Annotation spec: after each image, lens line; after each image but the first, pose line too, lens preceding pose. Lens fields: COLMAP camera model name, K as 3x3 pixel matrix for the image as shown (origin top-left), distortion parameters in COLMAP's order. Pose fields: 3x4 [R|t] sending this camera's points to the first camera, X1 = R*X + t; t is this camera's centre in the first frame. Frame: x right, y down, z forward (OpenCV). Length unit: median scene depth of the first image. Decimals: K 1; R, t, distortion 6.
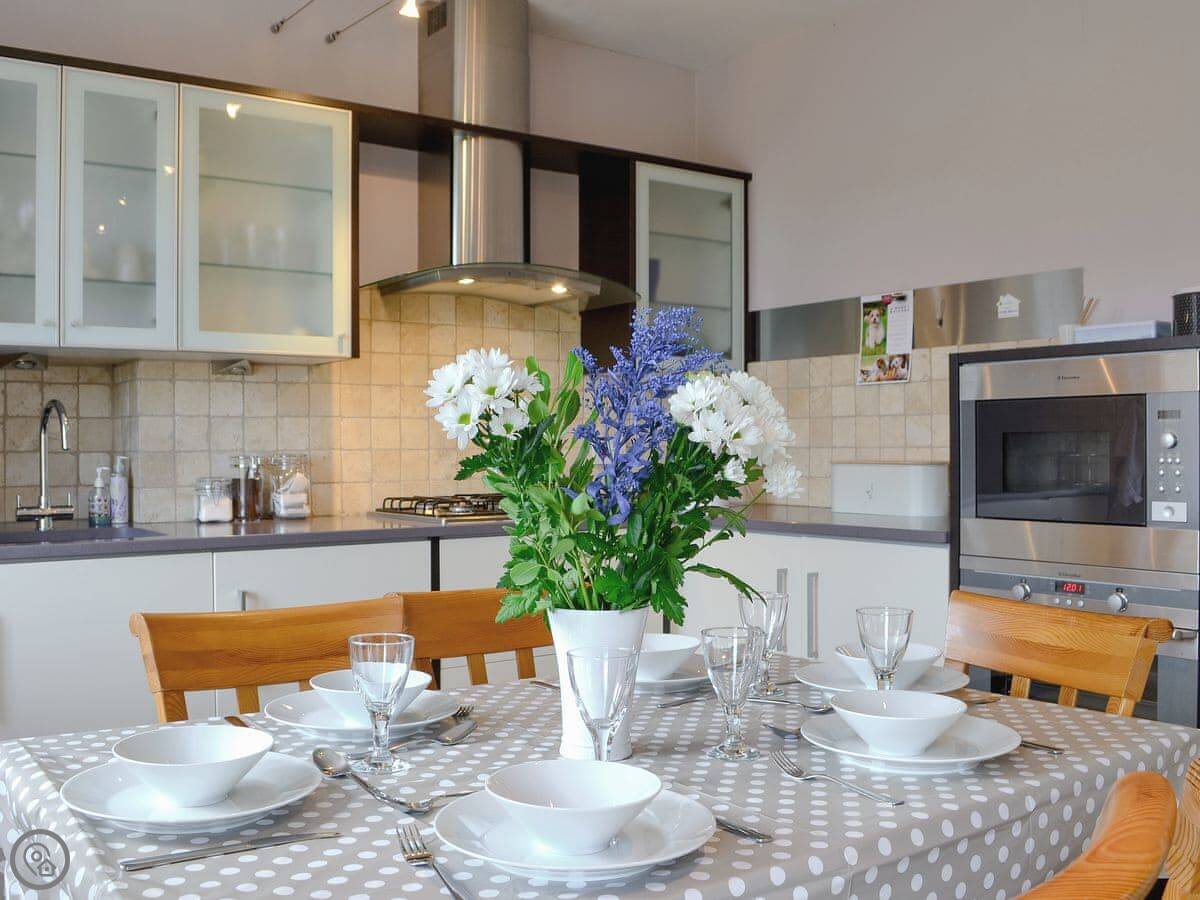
lens RADIAL K [[1253.7, 0, 600.0], [0, 1253.7, 450.0], [0, 0, 1]] dist [-0.005187, 0.005255]
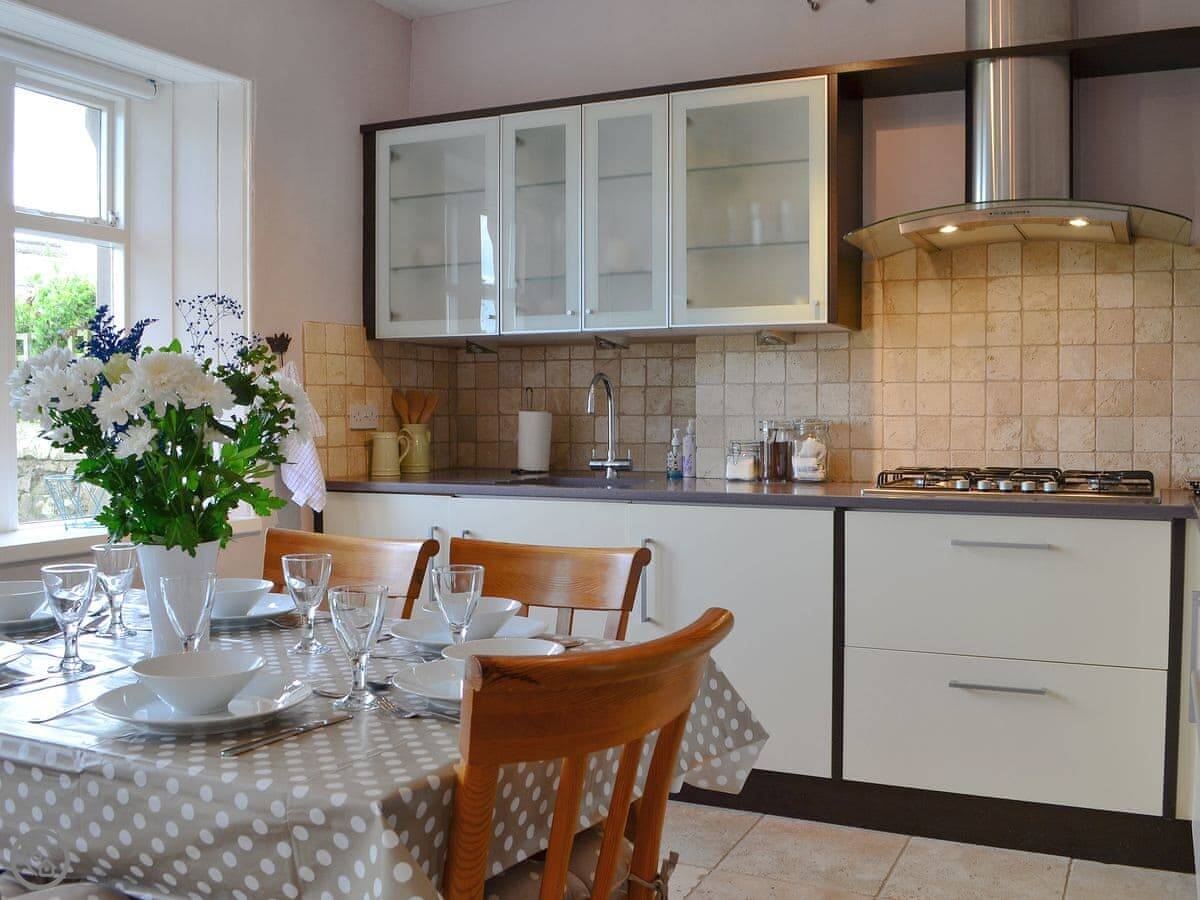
lens RADIAL K [[1212.7, 0, 600.0], [0, 1212.7, 450.0], [0, 0, 1]] dist [-0.004636, 0.011298]
pose [[0.492580, 0.034603, -0.869579, 0.548677], [-0.004920, 0.999304, 0.036979, -0.007778], [0.870253, -0.013937, 0.492408, 0.359538]]
